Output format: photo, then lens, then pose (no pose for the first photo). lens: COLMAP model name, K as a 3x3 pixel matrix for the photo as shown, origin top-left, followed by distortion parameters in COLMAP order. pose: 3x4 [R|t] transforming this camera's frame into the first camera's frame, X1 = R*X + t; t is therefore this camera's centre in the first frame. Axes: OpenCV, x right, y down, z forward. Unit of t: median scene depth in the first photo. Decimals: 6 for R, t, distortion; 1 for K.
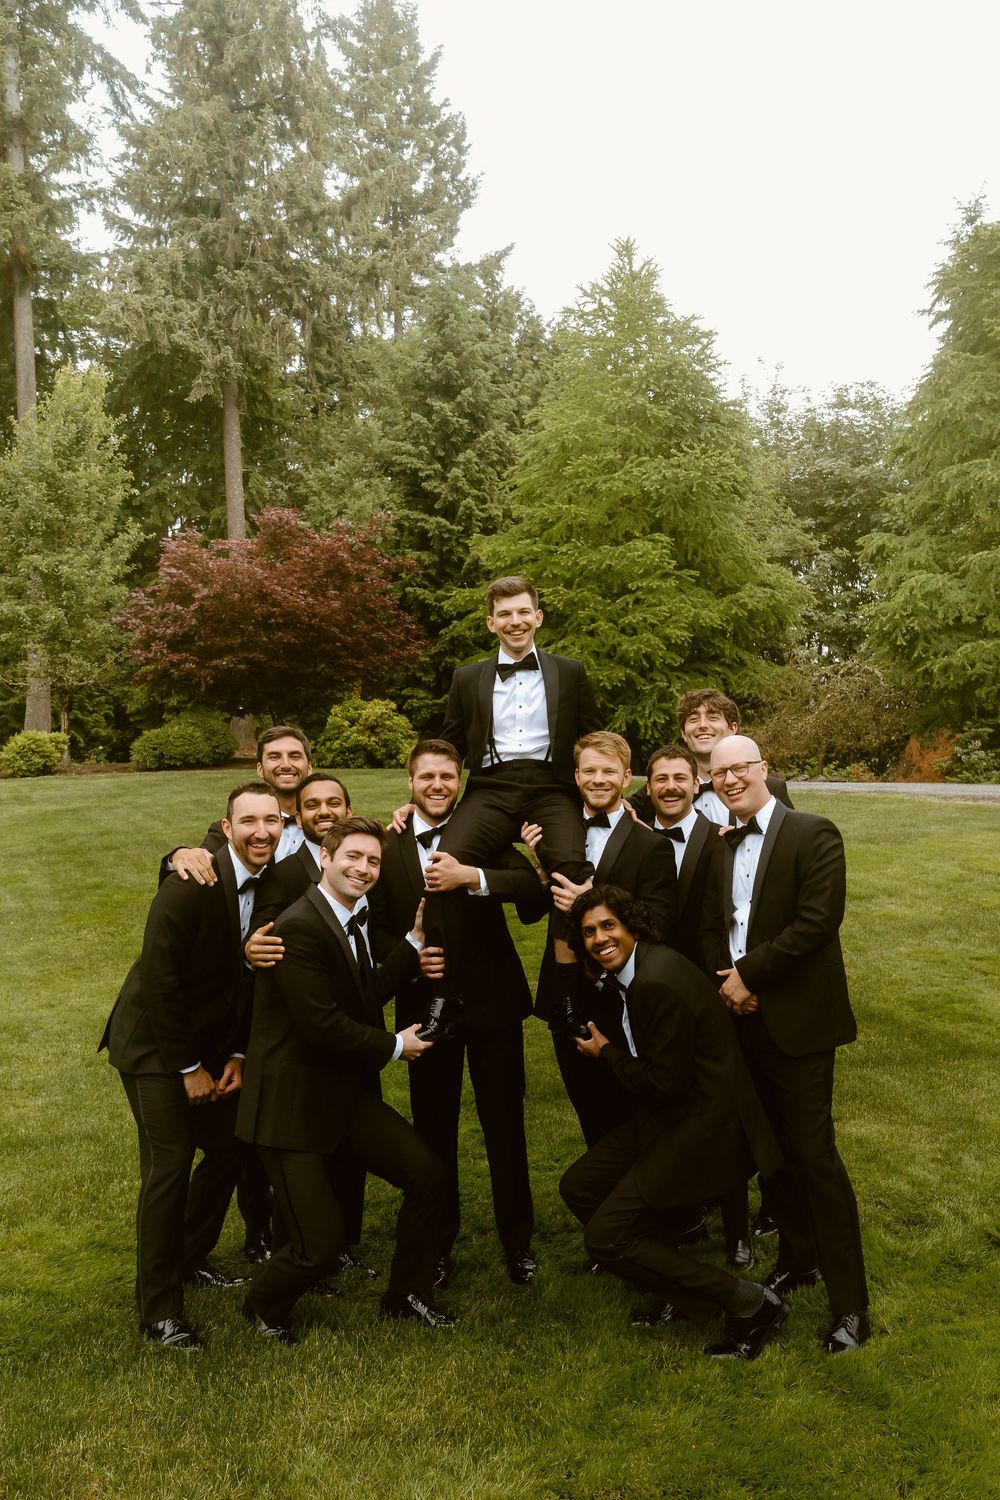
lens RADIAL K [[1334.7, 0, 525.8], [0, 1334.7, 783.9], [0, 0, 1]] dist [-0.003541, 0.015051]
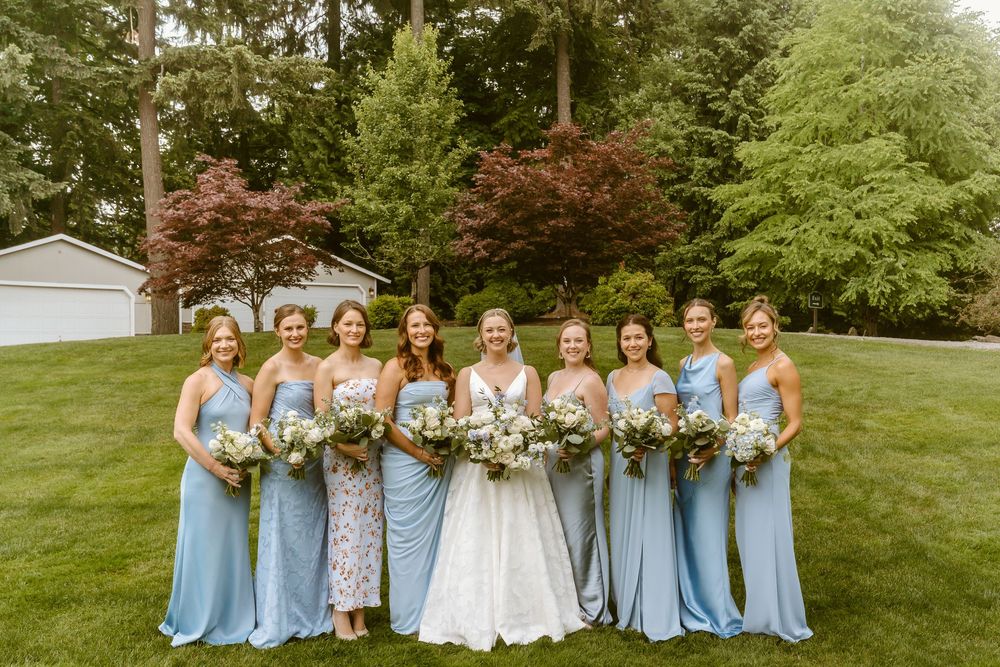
lens RADIAL K [[1014.4, 0, 500.0], [0, 1014.4, 333.5], [0, 0, 1]] dist [0.008852, 0.002505]
pose [[0.948339, 0.017180, -0.316794, 0.045538], [-0.020656, 0.999758, -0.007617, 0.003239], [0.316587, 0.013767, 0.948464, 0.033675]]
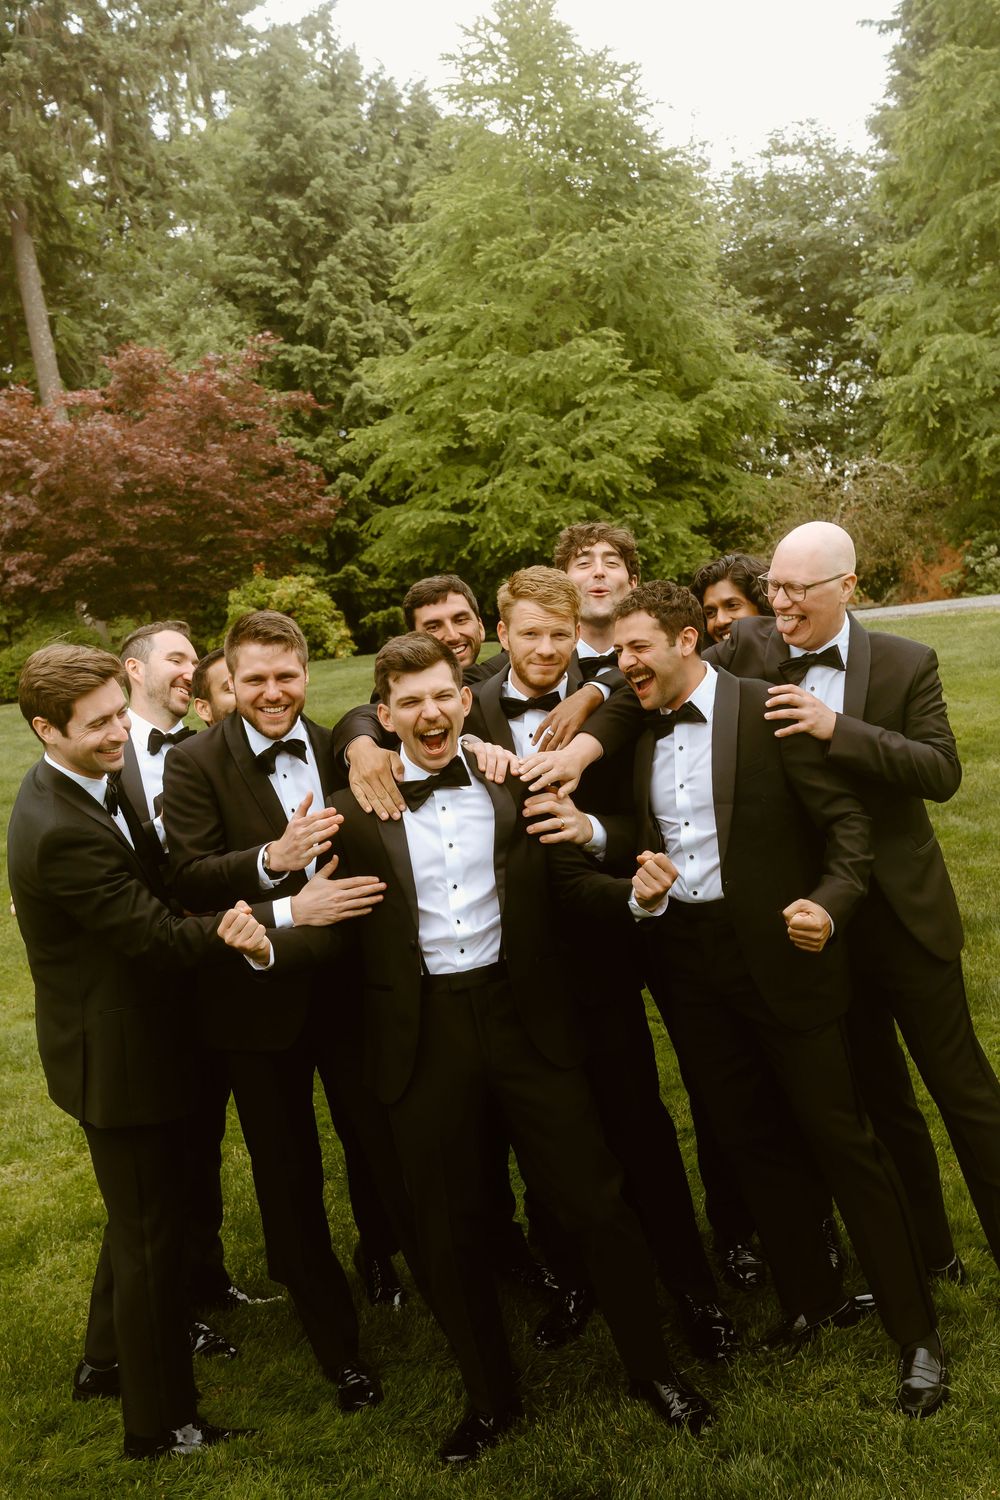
lens RADIAL K [[1610.3, 0, 500.0], [0, 1610.3, 750.0], [0, 0, 1]] dist [-0.007592, 0.048223]
pose [[0.990344, -0.127382, 0.054713, -0.035157], [0.124519, 0.990806, 0.052904, 0.002251], [-0.060949, -0.045580, 0.997100, 0.029642]]
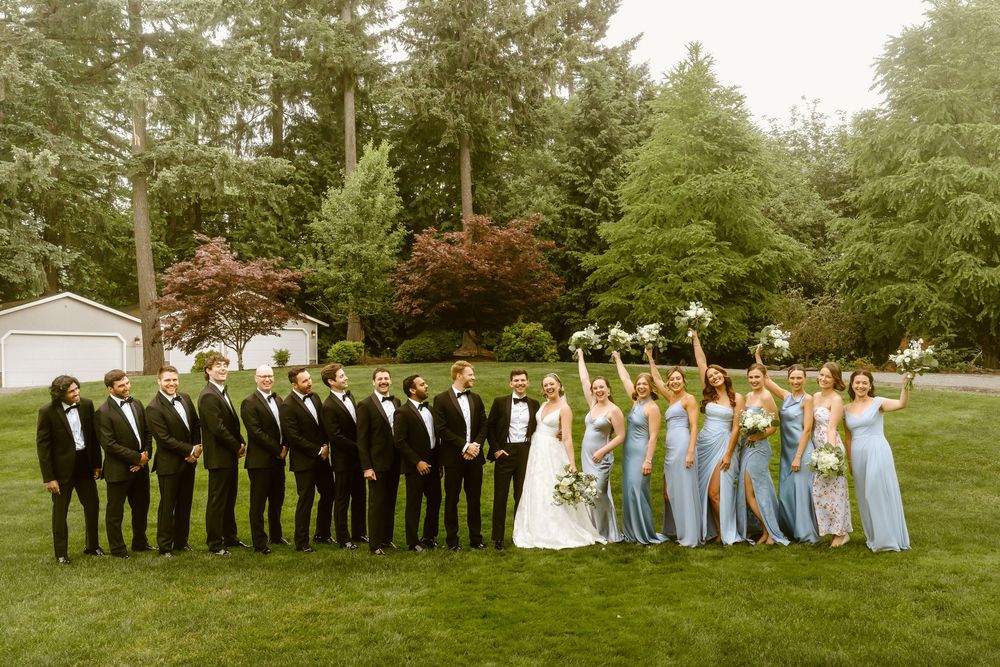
lens RADIAL K [[892.9, 0, 500.0], [0, 892.9, 333.5], [0, 0, 1]] dist [-0.001496, -0.002938]
pose [[0.979160, -0.003014, -0.203070, 0.056481], [-0.004872, 0.999254, -0.038323, -0.002715], [0.203033, 0.038514, 0.978414, -0.100303]]
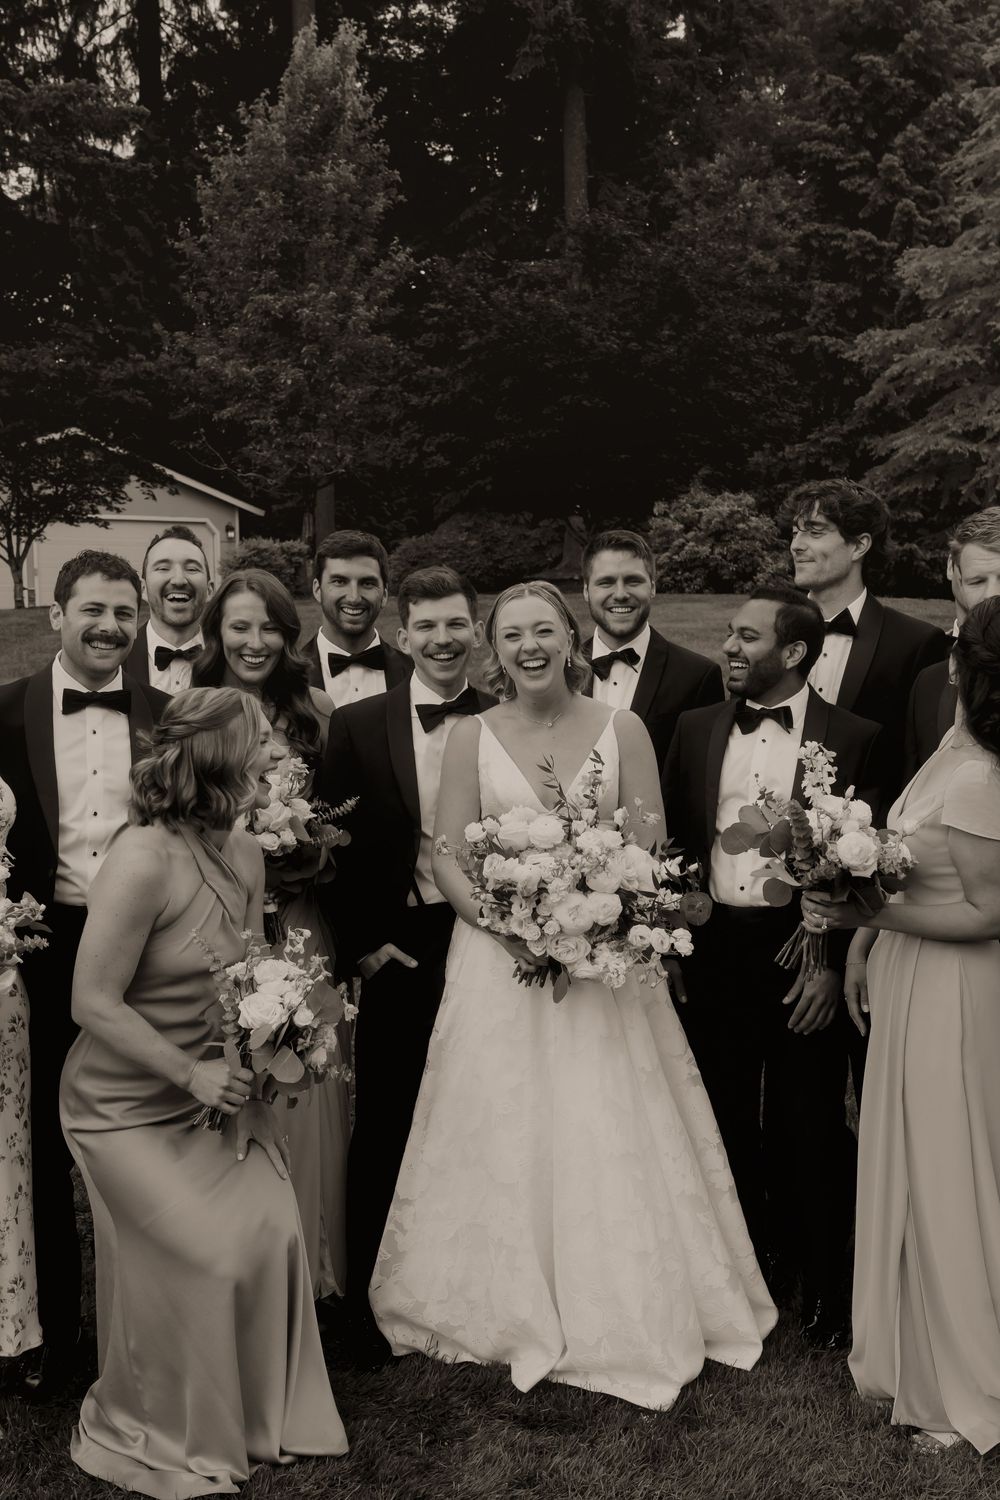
lens RADIAL K [[1715.6, 0, 501.5], [0, 1715.6, 790.0], [0, 0, 1]] dist [0.010615, 0.011712]
pose [[0.957240, 0.042590, -0.286143, 0.023632], [-0.014062, 0.994785, 0.101024, 0.000743], [0.288953, -0.092680, 0.952847, 0.078517]]
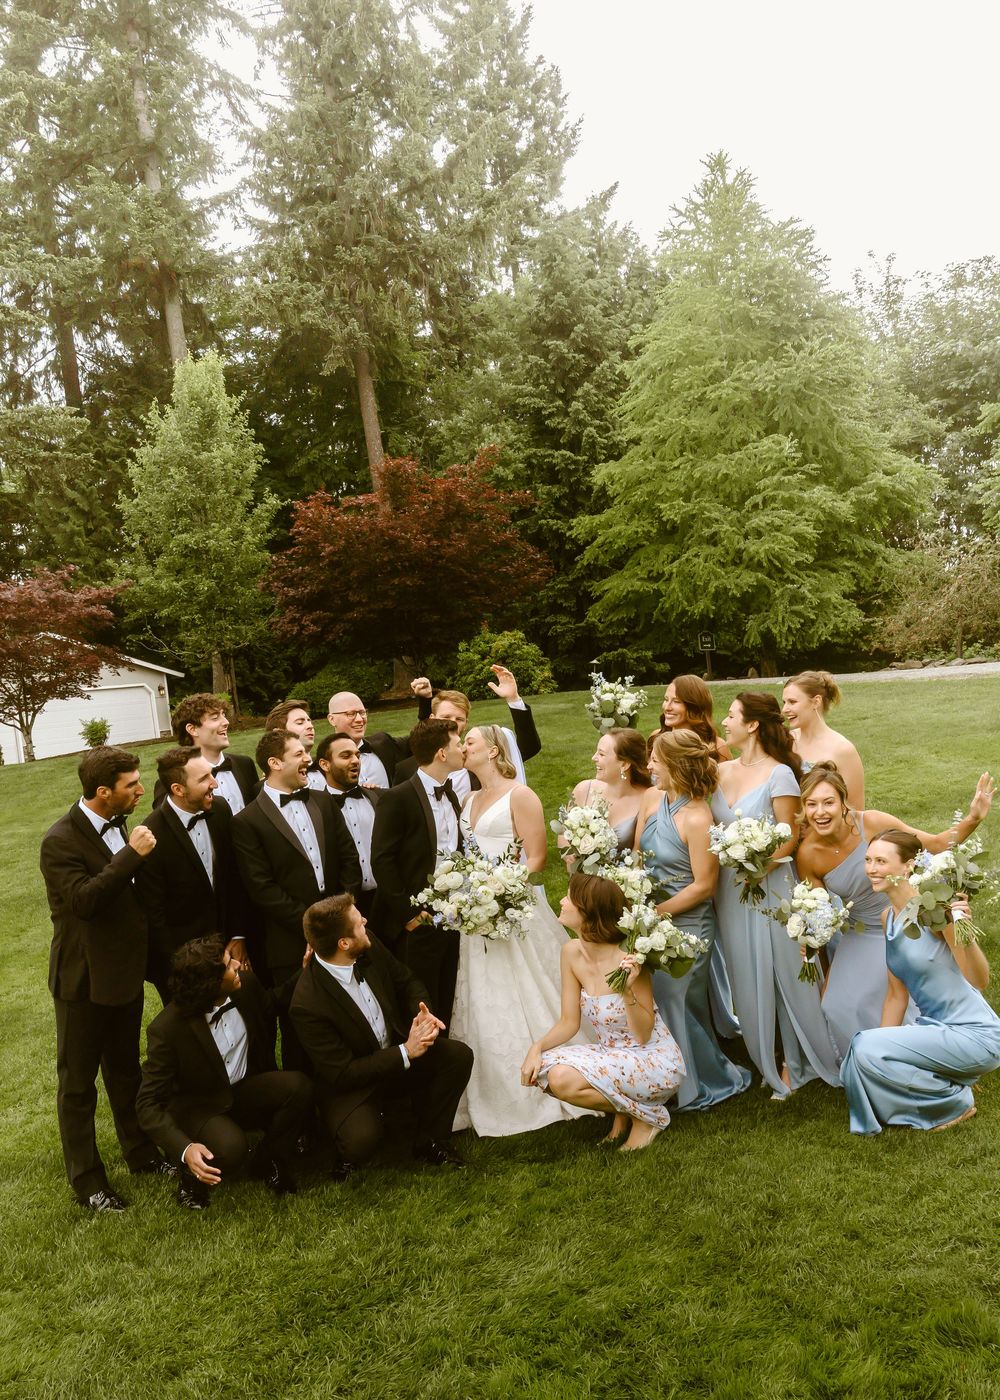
lens RADIAL K [[1210.9, 0, 491.6], [0, 1210.9, 730.0], [0, 0, 1]] dist [-0.008795, 0.018677]
pose [[0.980889, -0.095781, -0.169360, 0.020451], [0.100131, 0.994824, 0.017317, -0.002545], [0.166825, -0.033945, 0.985402, 0.041256]]
